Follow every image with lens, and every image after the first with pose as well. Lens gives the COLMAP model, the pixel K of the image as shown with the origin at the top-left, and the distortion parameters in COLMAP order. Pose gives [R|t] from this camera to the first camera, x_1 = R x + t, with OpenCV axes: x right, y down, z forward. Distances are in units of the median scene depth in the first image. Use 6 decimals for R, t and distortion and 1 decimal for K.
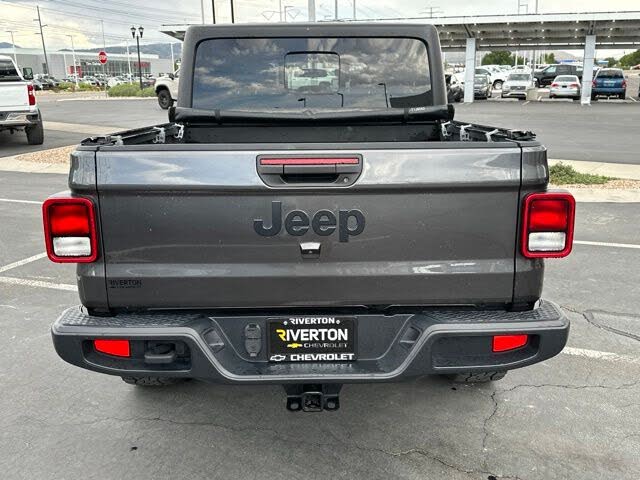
lens RADIAL K [[639.2, 0, 320.0], [0, 639.2, 240.0], [0, 0, 1]] dist [0.152007, -0.297794]
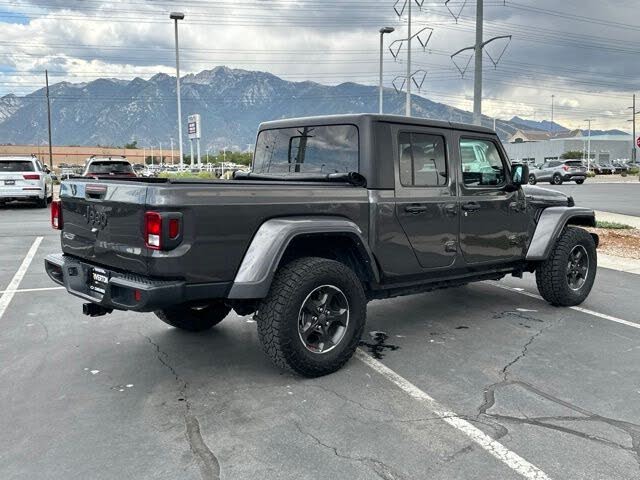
lens RADIAL K [[639.2, 0, 320.0], [0, 639.2, 240.0], [0, 0, 1]] dist [0.152007, -0.297794]
pose [[0.649959, 0.096617, -0.753802, 1.521932], [-0.190616, 0.980904, -0.038631, -0.012633], [0.735675, 0.168796, 0.655965, 0.149526]]
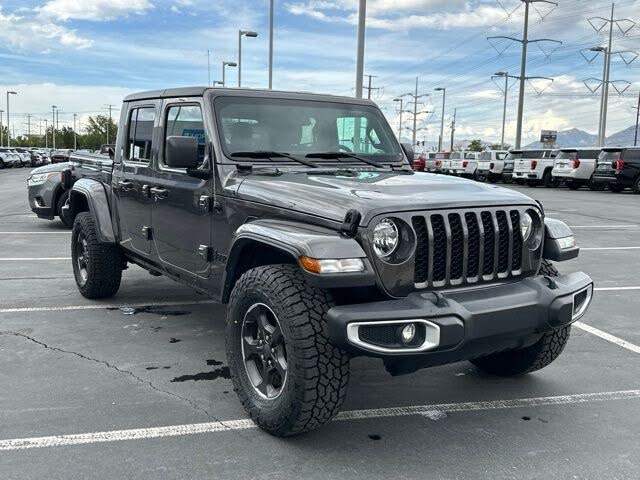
lens RADIAL K [[634.3, 0, 320.0], [0, 634.3, 240.0], [0, 0, 1]] dist [0.157927, -0.324064]
pose [[-0.844449, 0.068401, -0.531251, 0.828487], [-0.133931, 0.933345, 0.333062, -0.777125], [0.518622, 0.352405, -0.779001, 3.373551]]
